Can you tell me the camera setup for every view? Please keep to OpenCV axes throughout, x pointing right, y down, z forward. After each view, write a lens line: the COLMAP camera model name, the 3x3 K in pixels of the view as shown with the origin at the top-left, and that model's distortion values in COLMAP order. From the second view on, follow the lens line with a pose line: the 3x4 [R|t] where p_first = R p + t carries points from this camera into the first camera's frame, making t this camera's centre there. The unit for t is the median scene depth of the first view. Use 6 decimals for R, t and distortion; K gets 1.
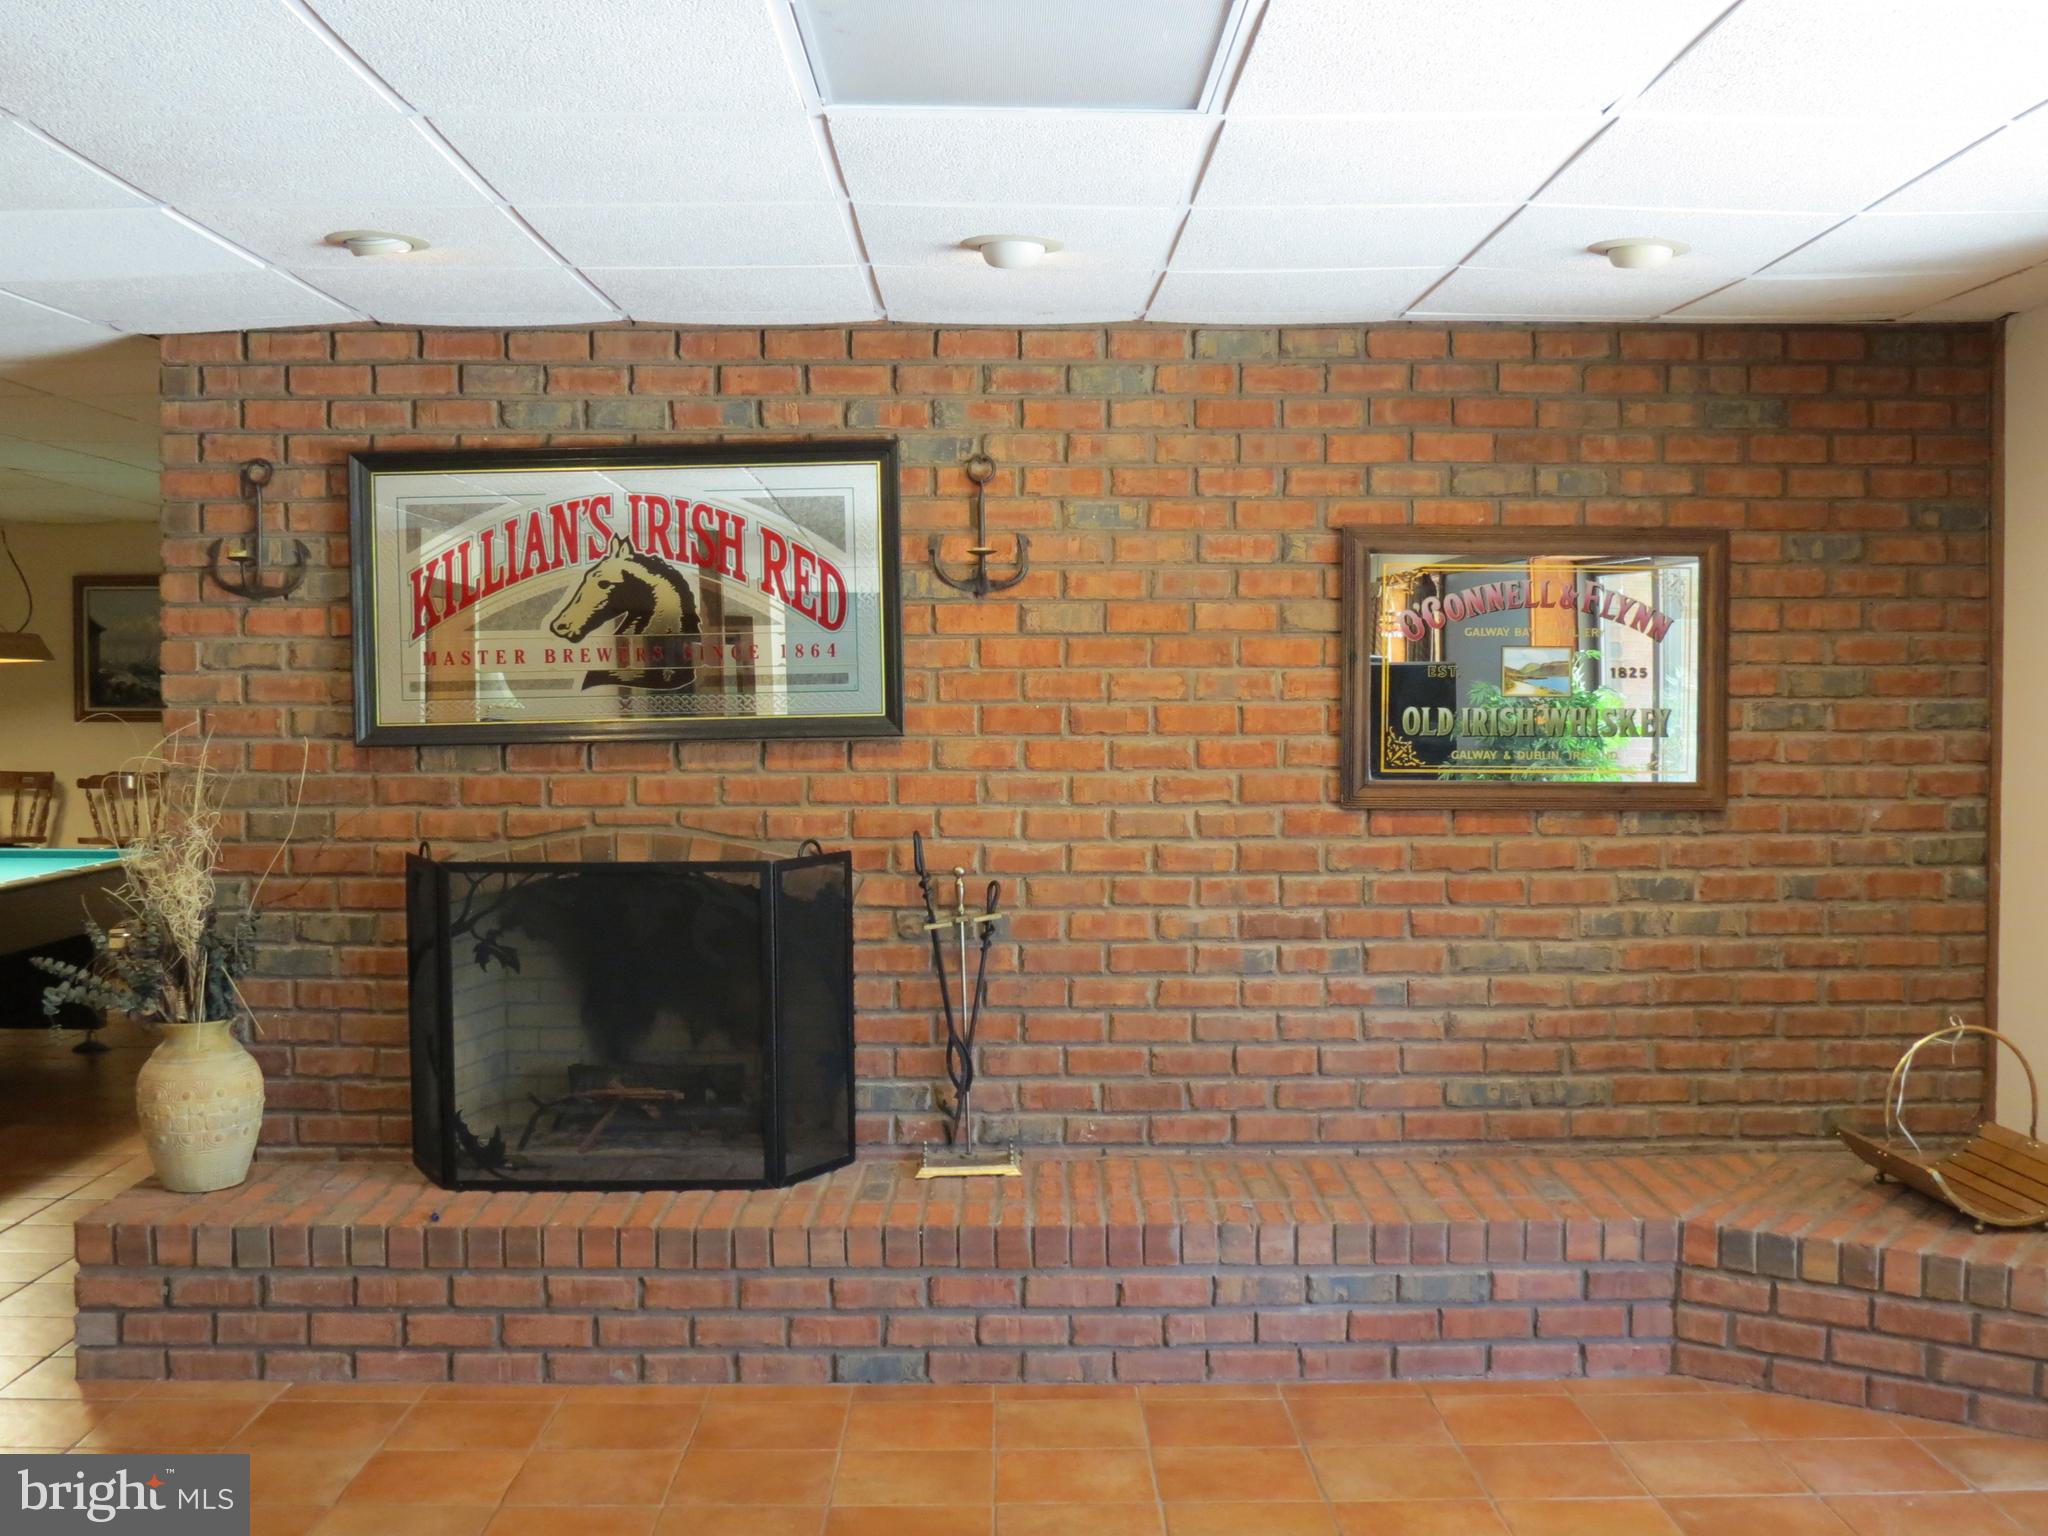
lens RADIAL K [[2232.4, 0, 1024.0], [0, 2232.4, 768.0], [0, 0, 1]] dist [-0.082721, 0.043993]
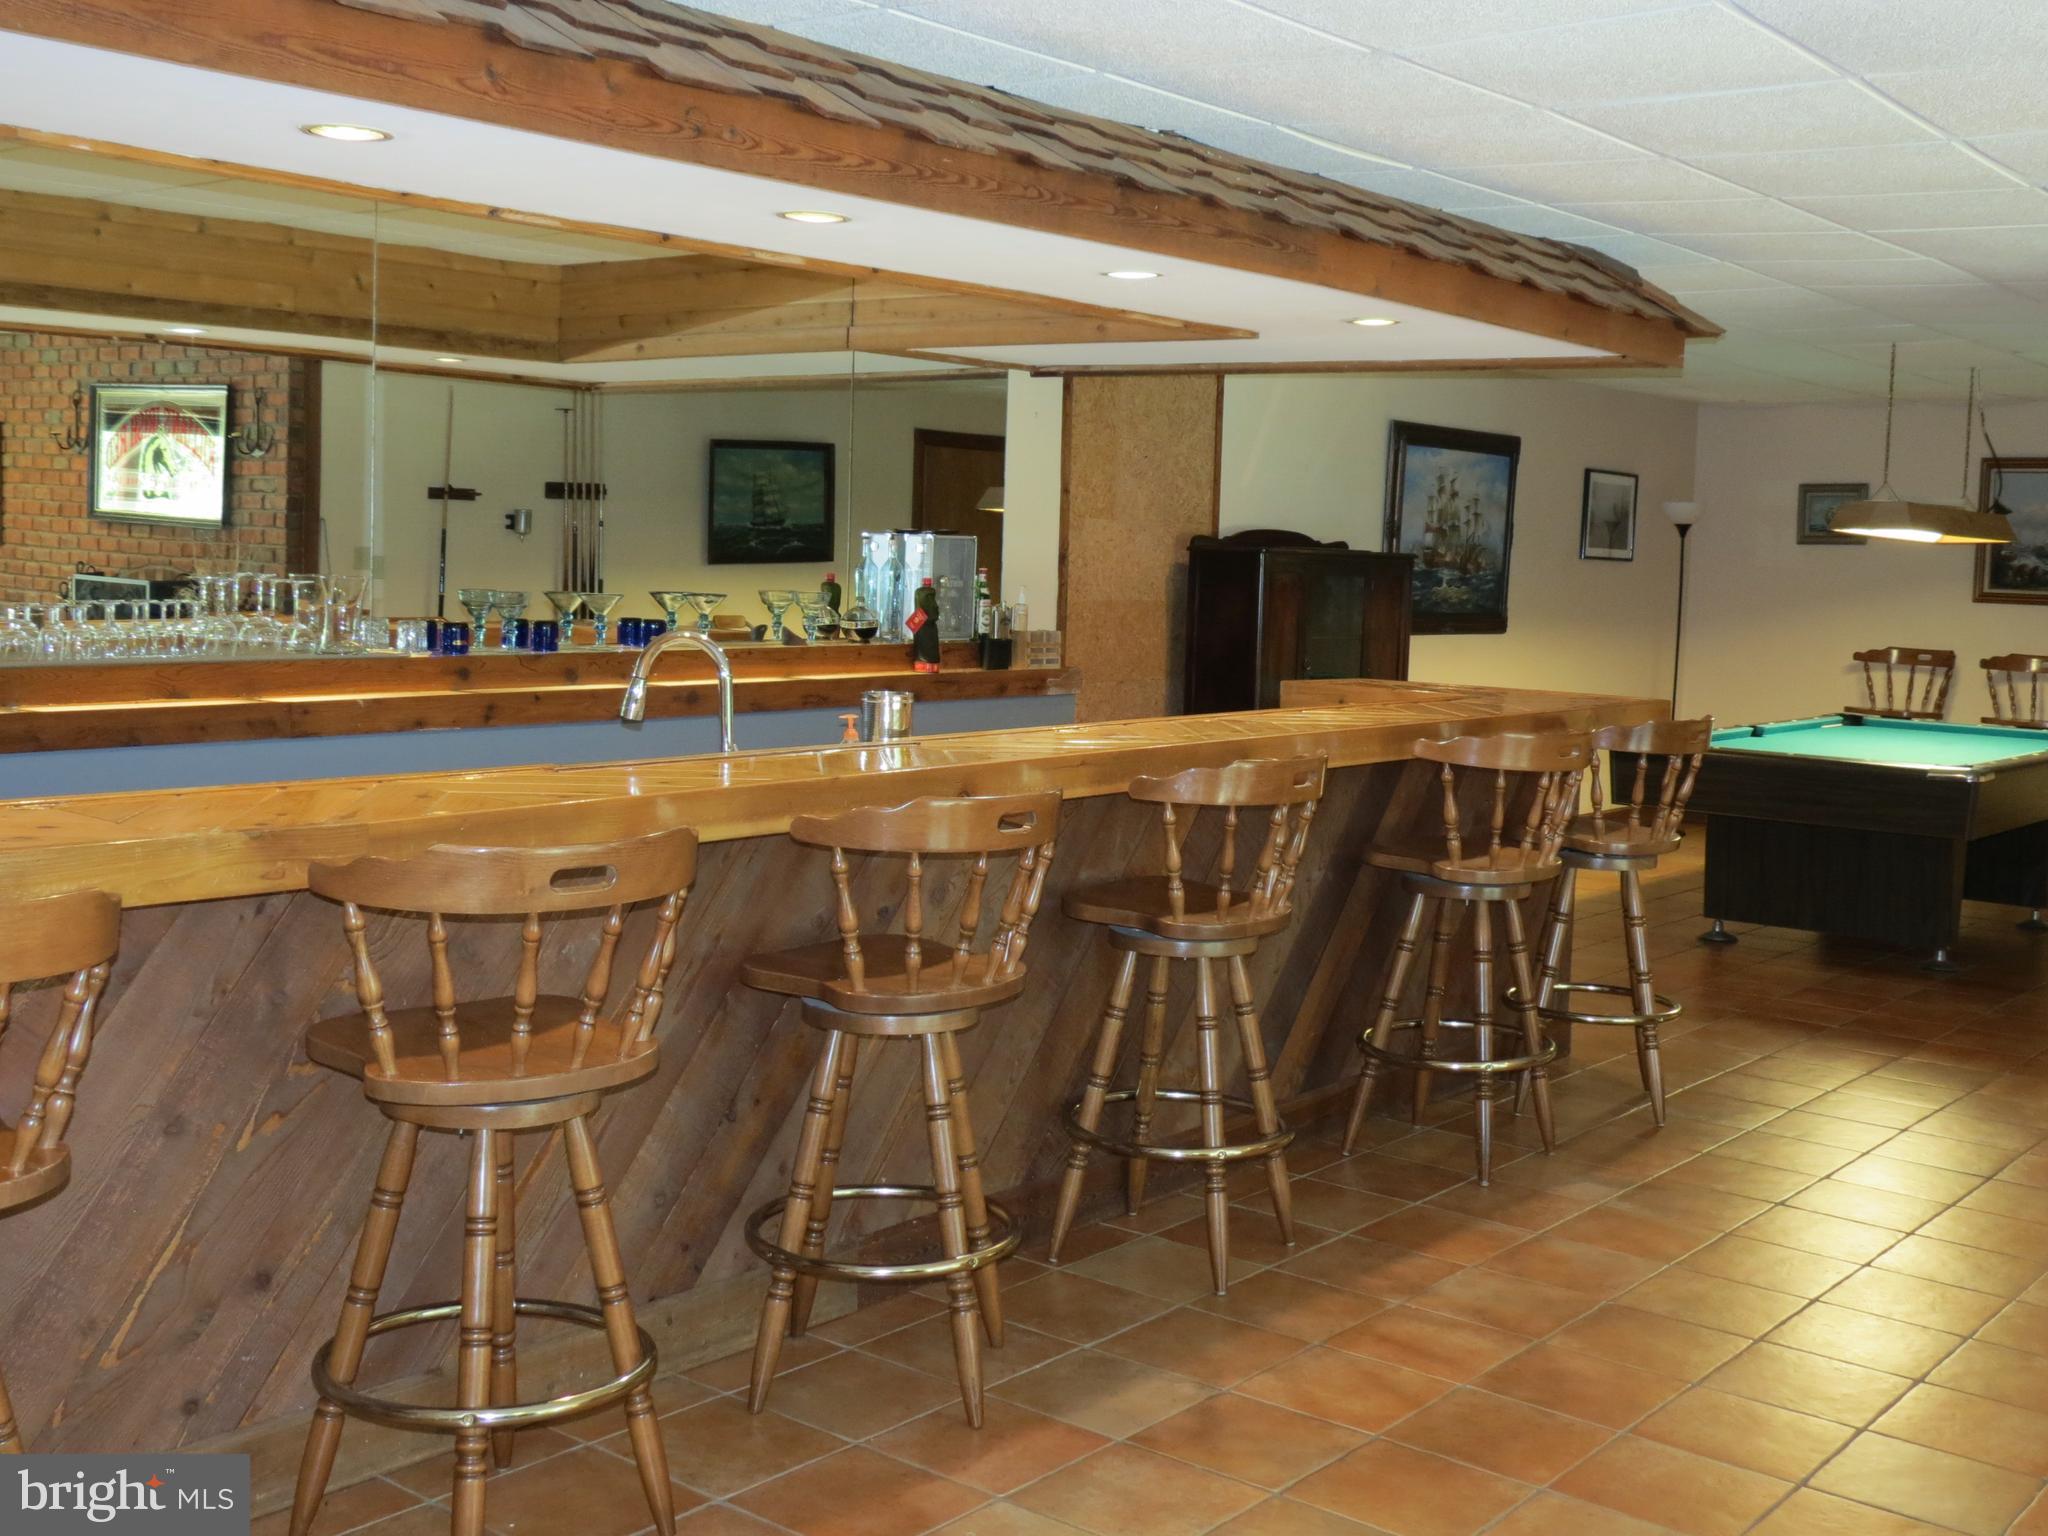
lens RADIAL K [[2232.4, 0, 1024.0], [0, 2232.4, 768.0], [0, 0, 1]] dist [-0.082721, 0.043993]
pose [[0.758378, 0.082846, -0.646528, -0.219511], [-0.047757, 0.996286, 0.071646, 0.006996], [0.650063, -0.023459, 0.759518, -0.118069]]
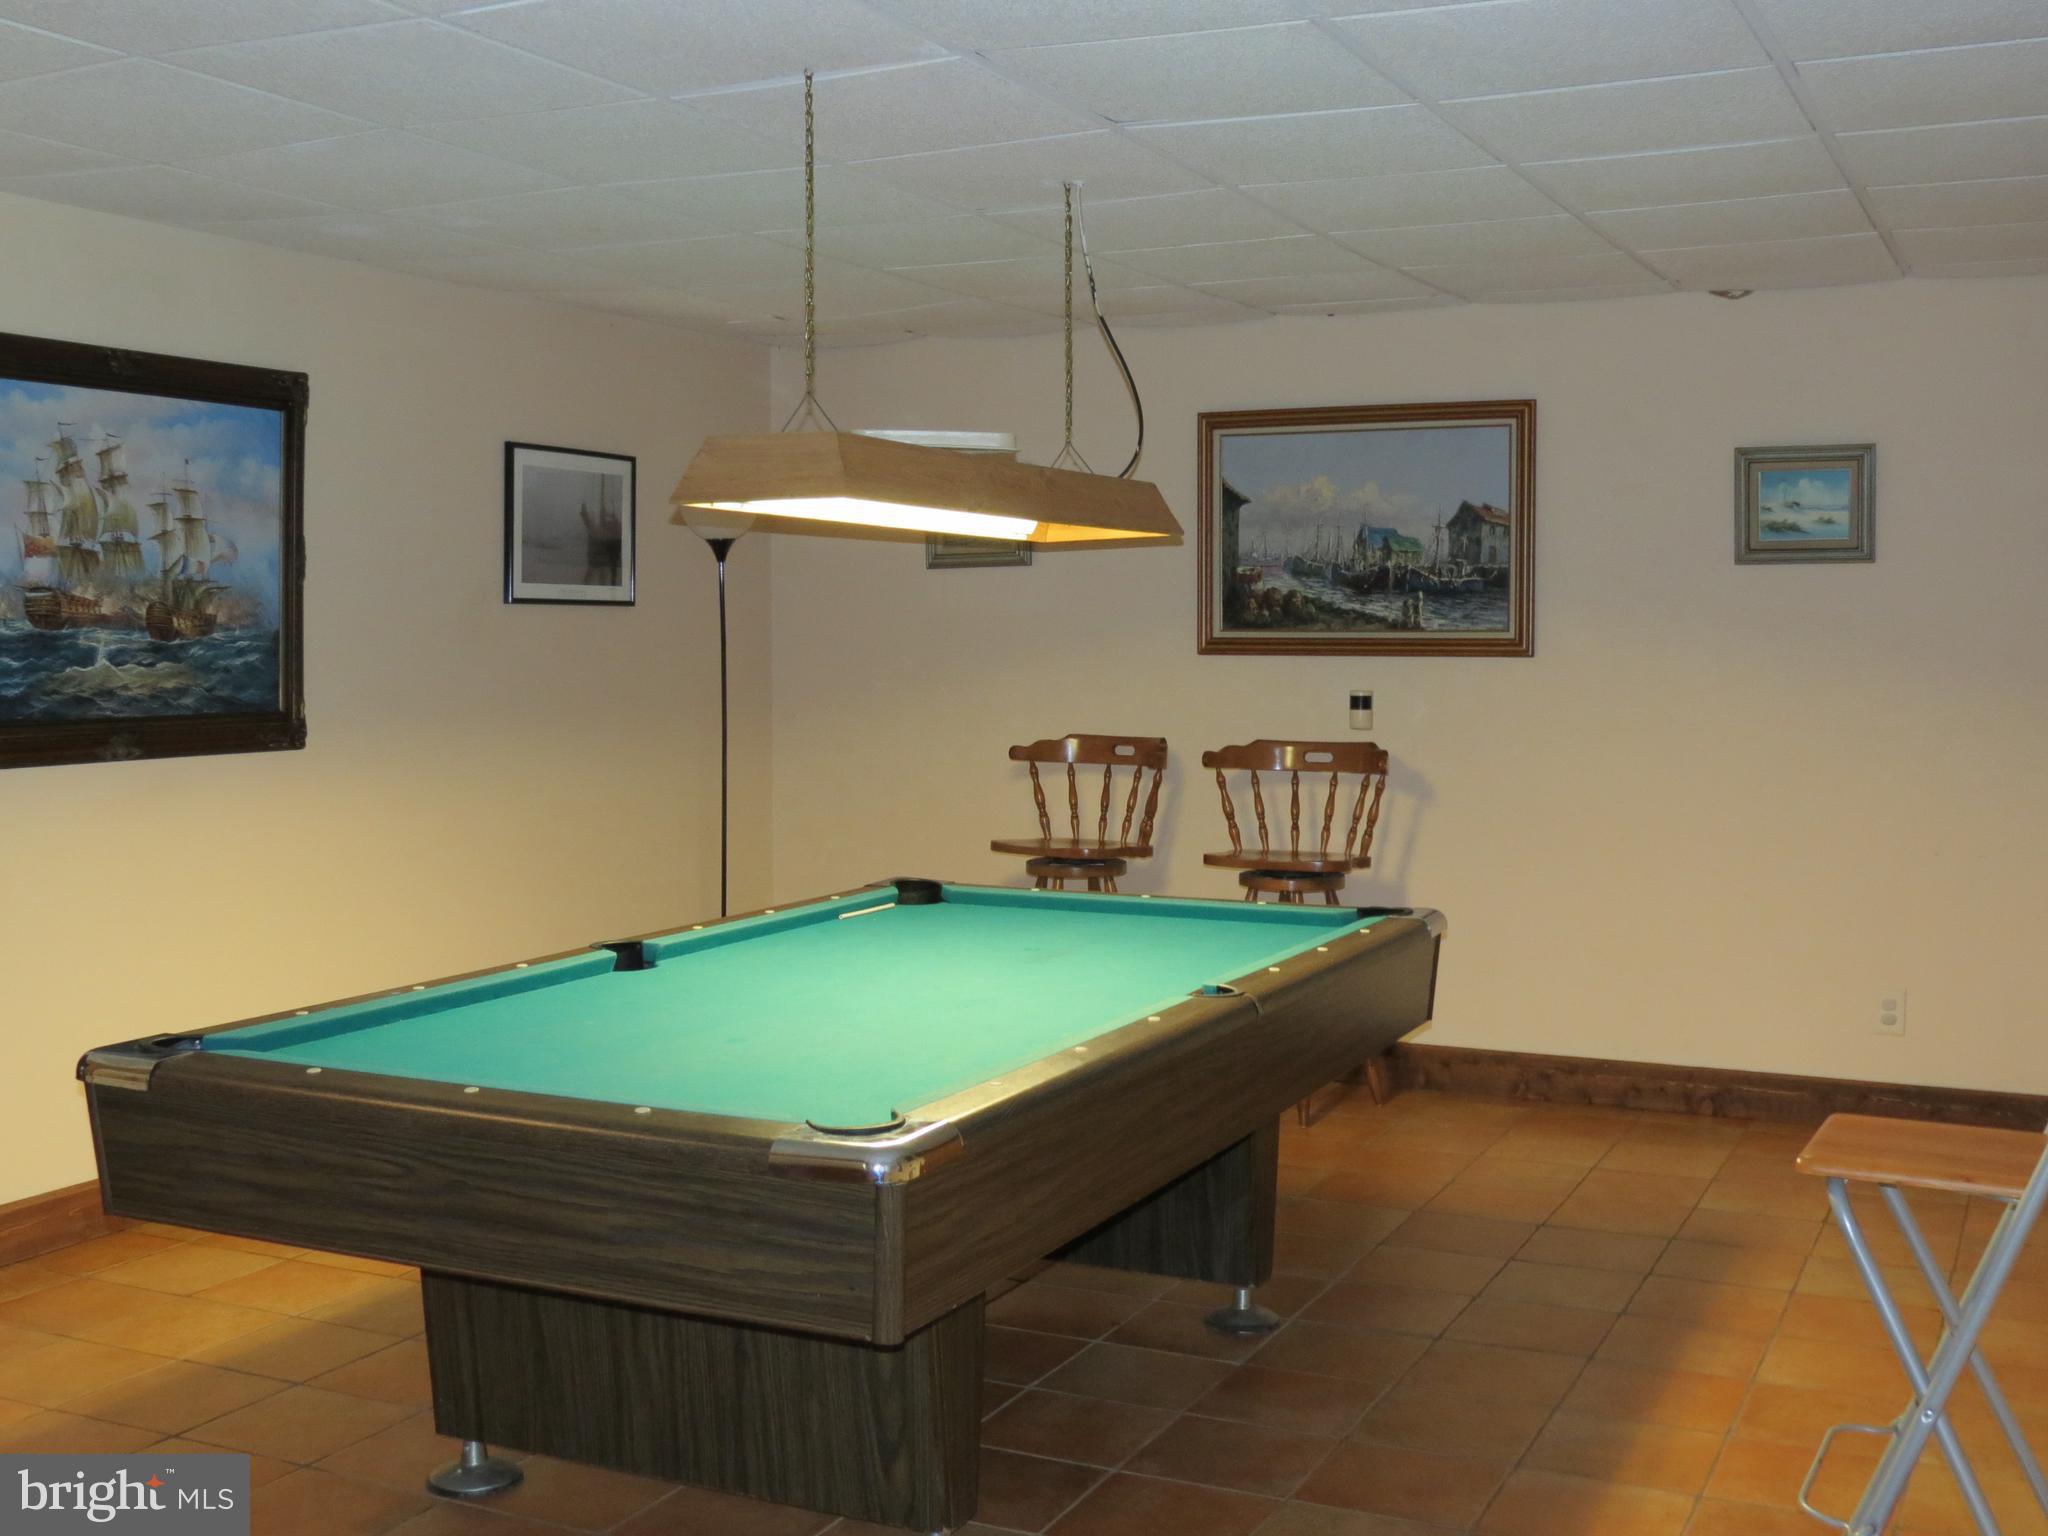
lens RADIAL K [[2232.4, 0, 1024.0], [0, 2232.4, 768.0], [0, 0, 1]] dist [-0.082721, 0.043993]
pose [[0.891970, 0.026890, -0.451294, -0.423844], [-0.012324, 0.999305, 0.035186, -0.023325], [0.451927, -0.025824, 0.891681, 0.930253]]
